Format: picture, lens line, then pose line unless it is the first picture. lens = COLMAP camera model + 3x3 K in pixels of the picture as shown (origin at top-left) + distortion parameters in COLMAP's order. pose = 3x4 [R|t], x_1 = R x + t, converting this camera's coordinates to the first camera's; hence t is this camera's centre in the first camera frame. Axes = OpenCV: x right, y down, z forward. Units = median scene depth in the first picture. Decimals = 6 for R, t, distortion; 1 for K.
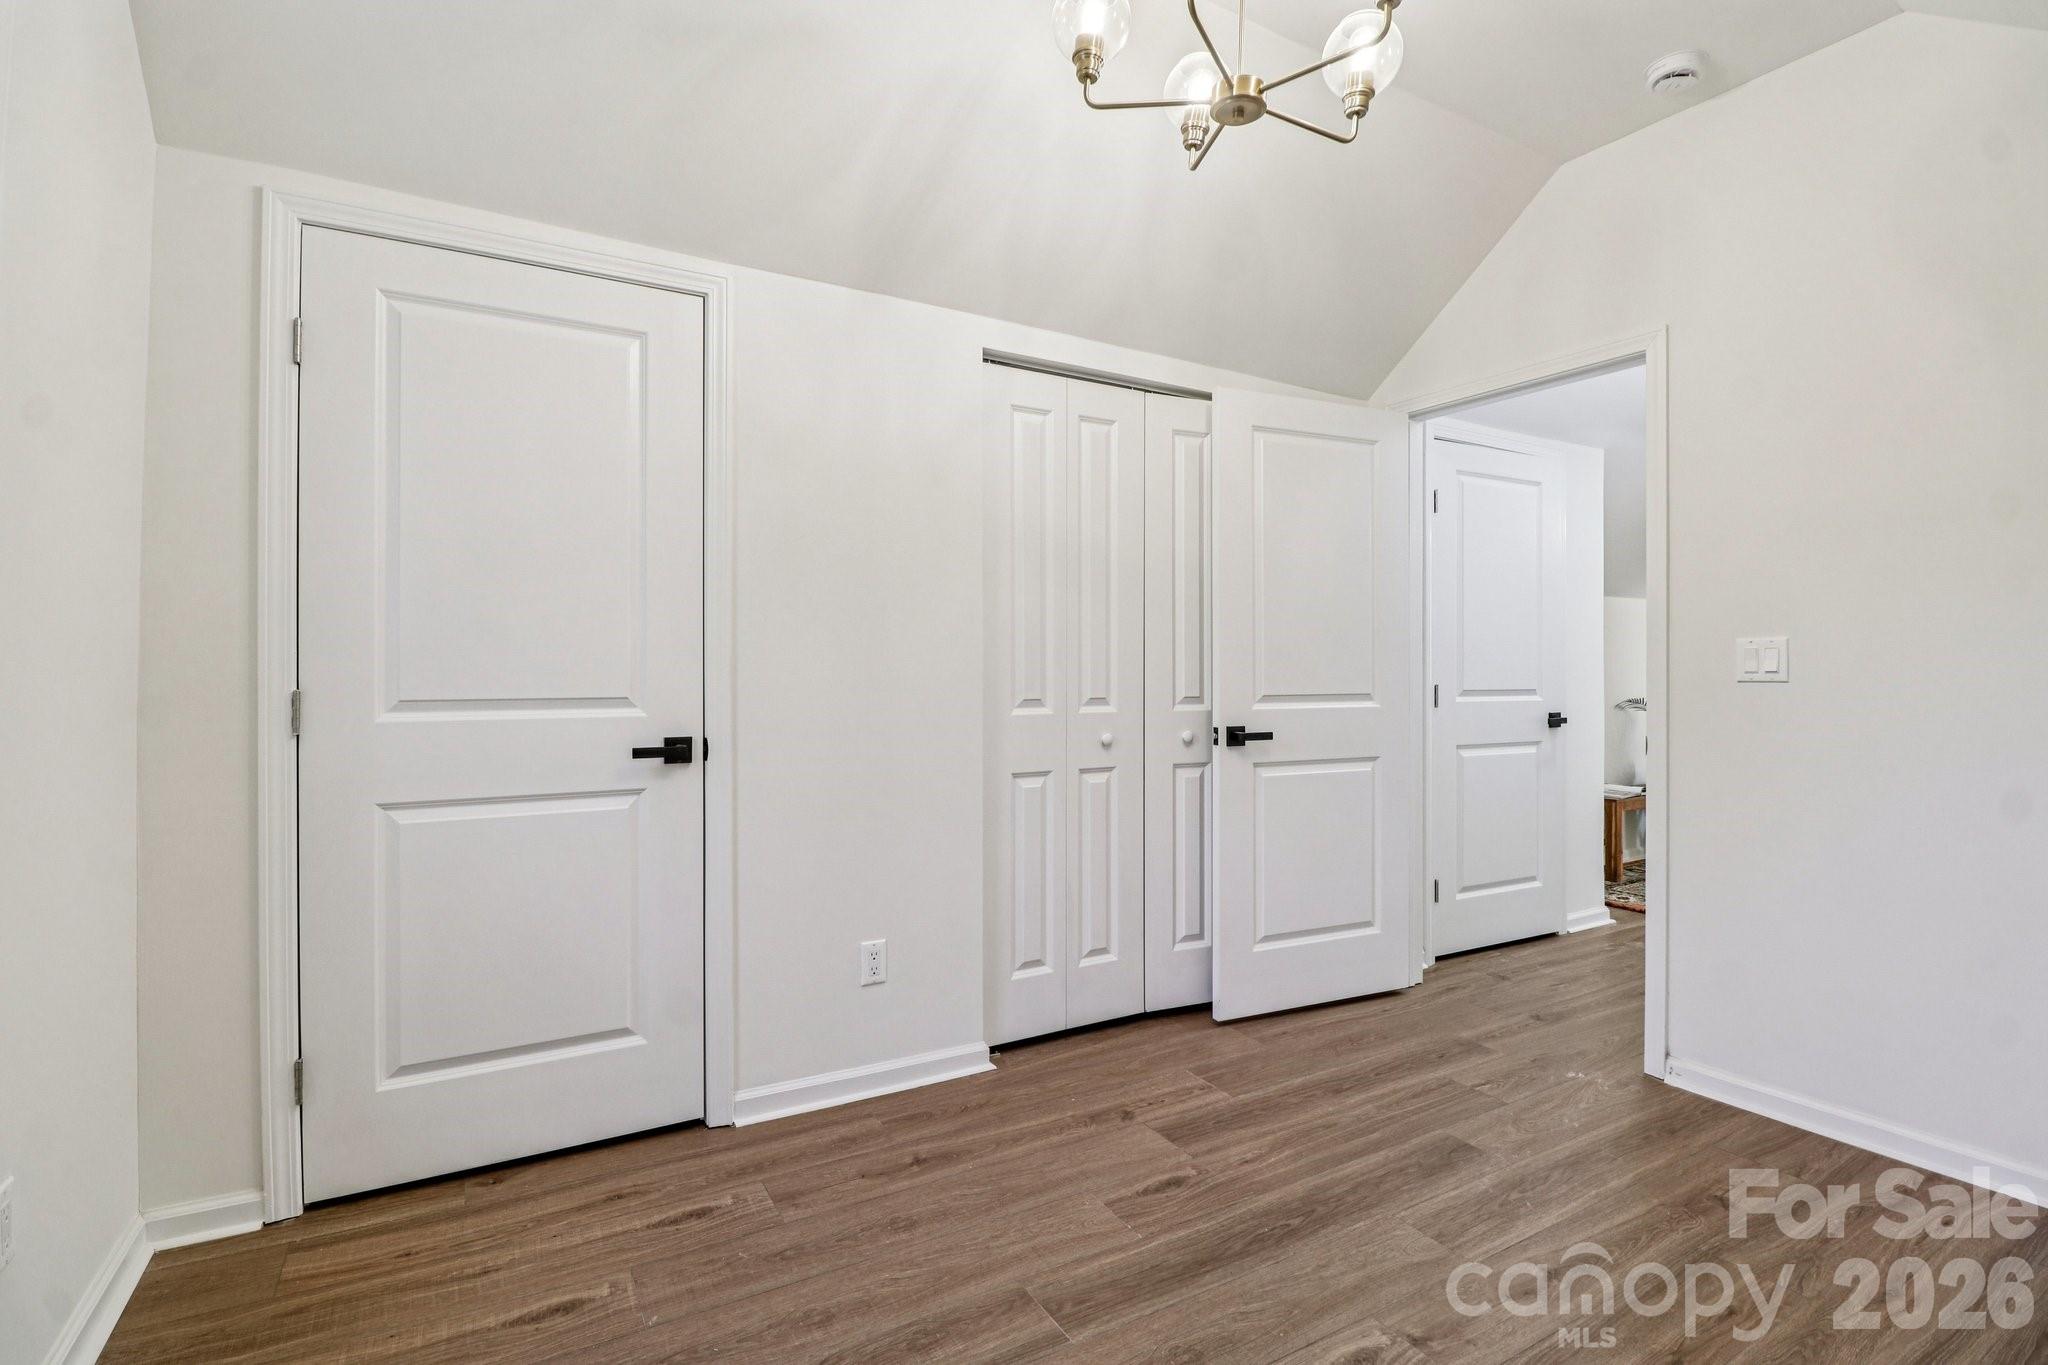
lens RADIAL K [[951.1, 0, 1014.0], [0, 951.1, 669.7], [0, 0, 1]] dist [-0.029070, -0.000329]
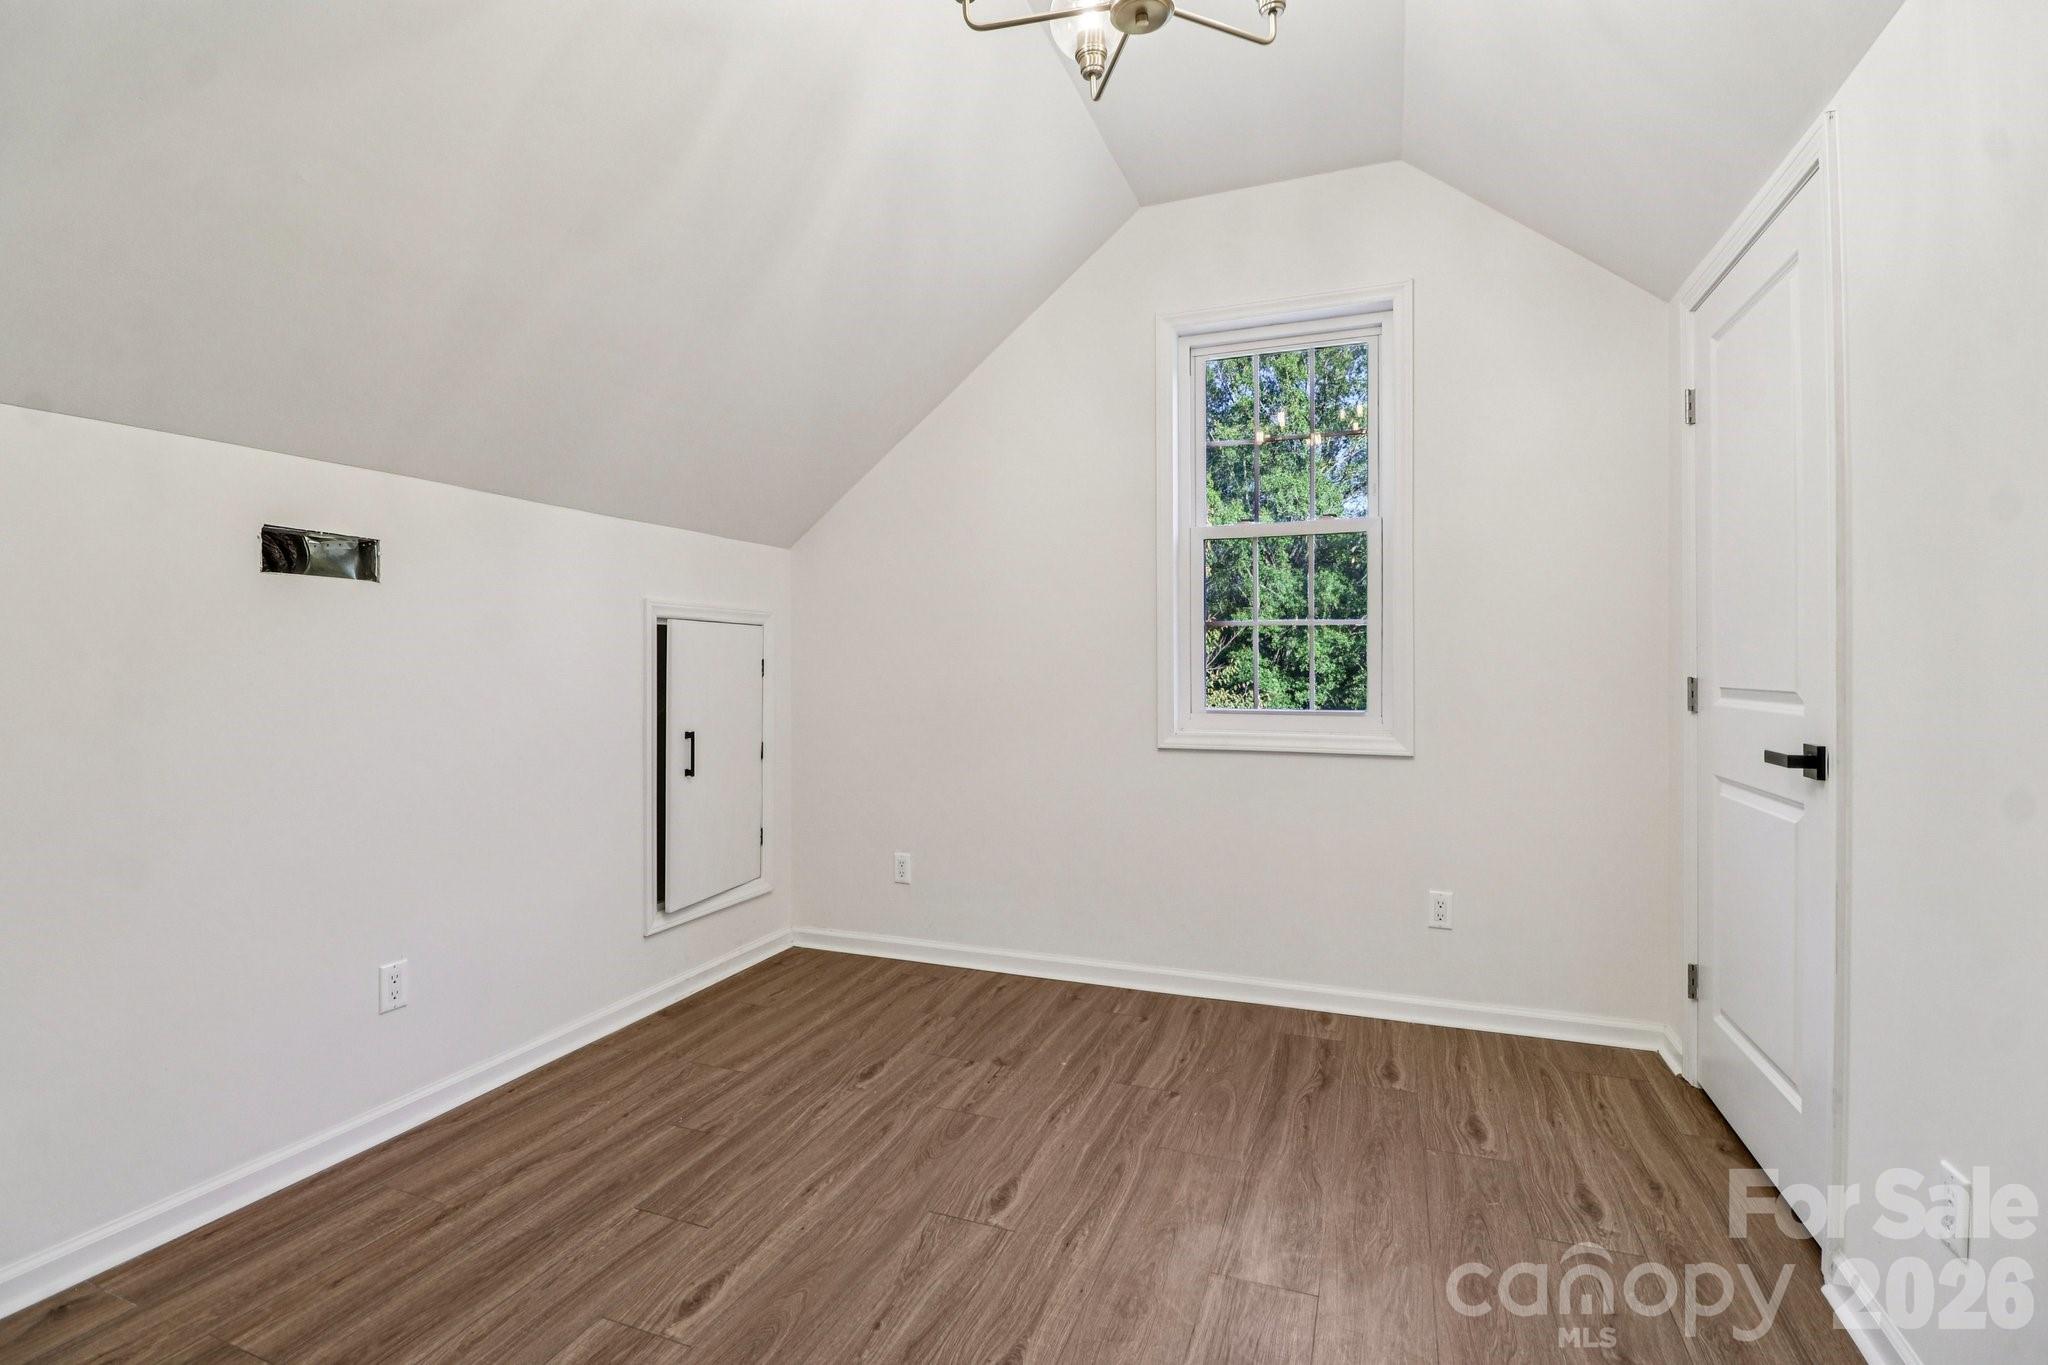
lens RADIAL K [[951.1, 0, 1014.0], [0, 951.1, 669.7], [0, 0, 1]] dist [-0.029070, -0.000329]
pose [[-0.780068, 0.004128, -0.625681, 0.747534], [0.005114, 0.999987, 0.000221, 0.005933], [0.625674, -0.003027, -0.780079, 1.376547]]
